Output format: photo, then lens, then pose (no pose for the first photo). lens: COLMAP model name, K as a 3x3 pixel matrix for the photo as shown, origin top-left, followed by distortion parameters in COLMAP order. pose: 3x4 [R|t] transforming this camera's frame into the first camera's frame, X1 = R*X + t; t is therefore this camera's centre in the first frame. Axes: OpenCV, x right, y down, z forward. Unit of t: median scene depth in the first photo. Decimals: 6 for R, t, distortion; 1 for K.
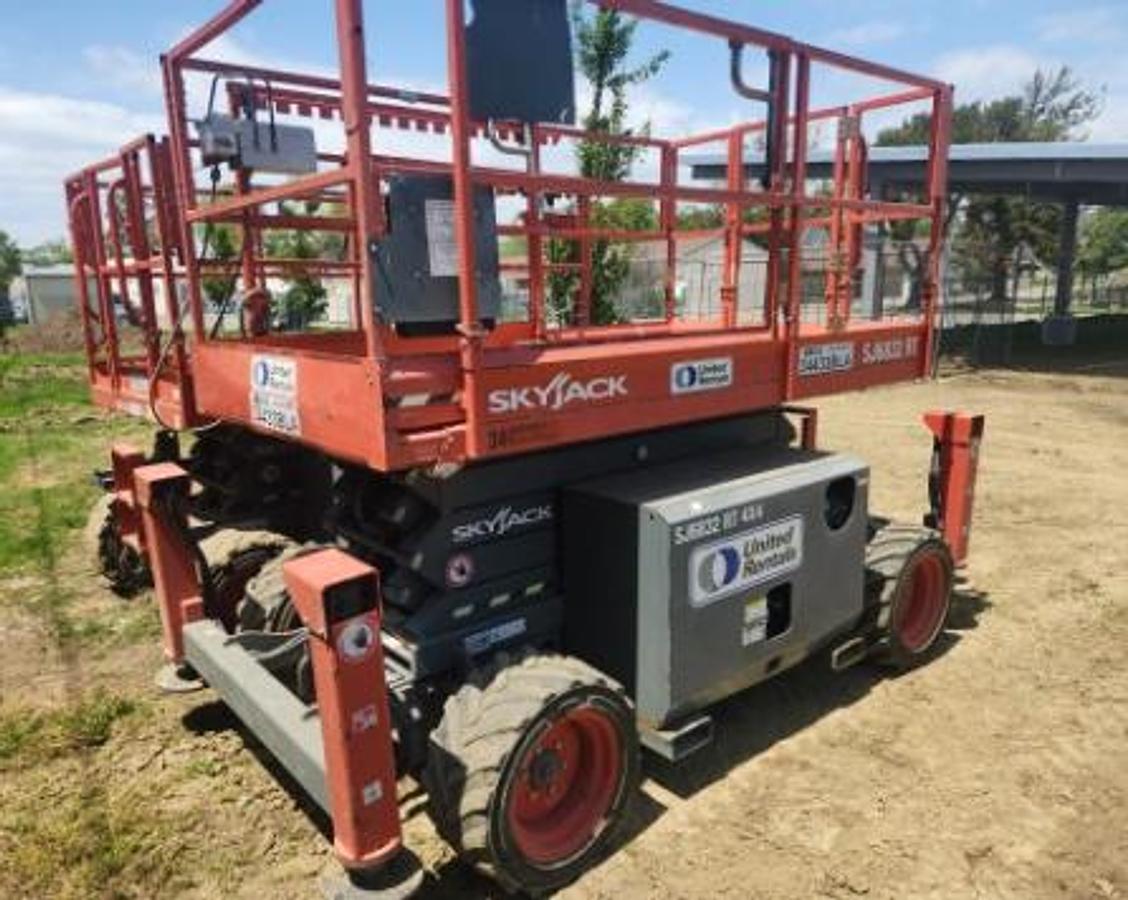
lens RADIAL K [[825.6, 0, 529.4], [0, 825.6, 443.7], [0, 0, 1]] dist [0.057882, 0.000865]
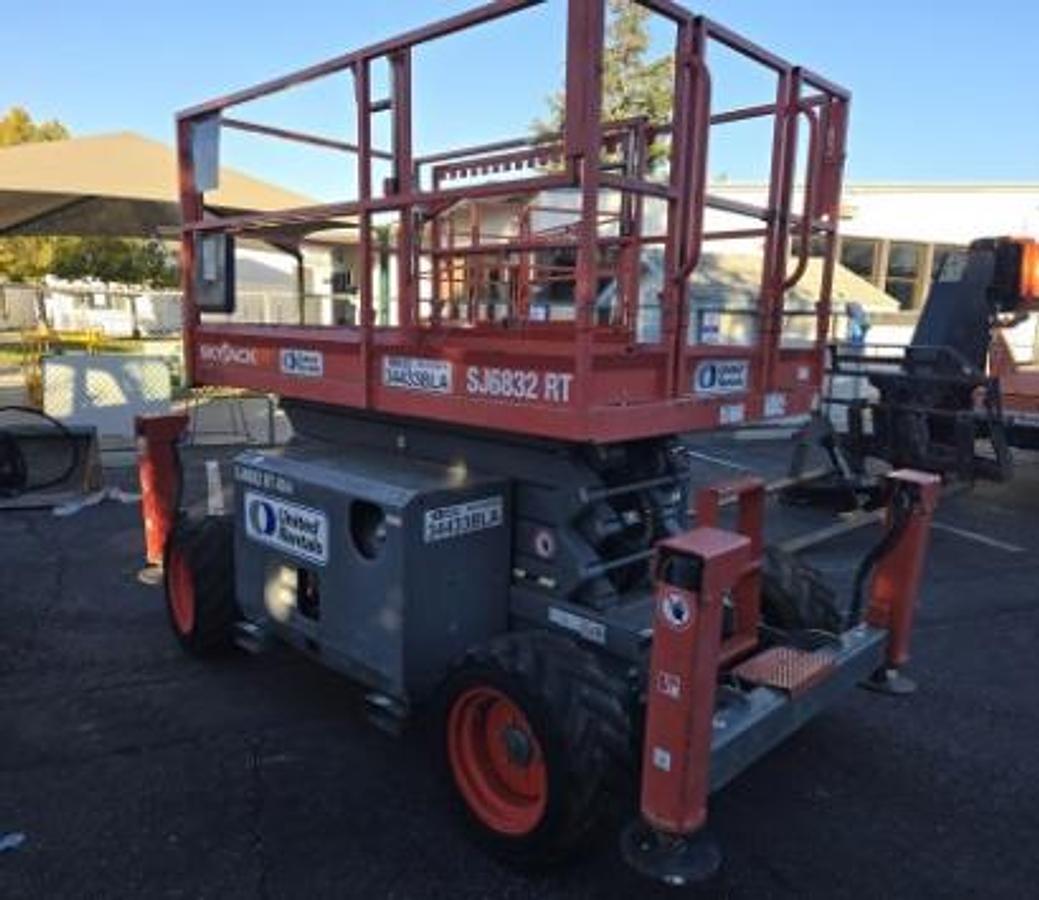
lens RADIAL K [[795.5, 0, 536.2], [0, 795.5, 448.3], [0, 0, 1]] dist [0.045314, -0.000551]
pose [[0.140842, 0.181502, -0.973252, 1.377728], [-0.217795, 0.964650, 0.148380, -0.204832], [0.965779, 0.191071, 0.175394, 1.131102]]
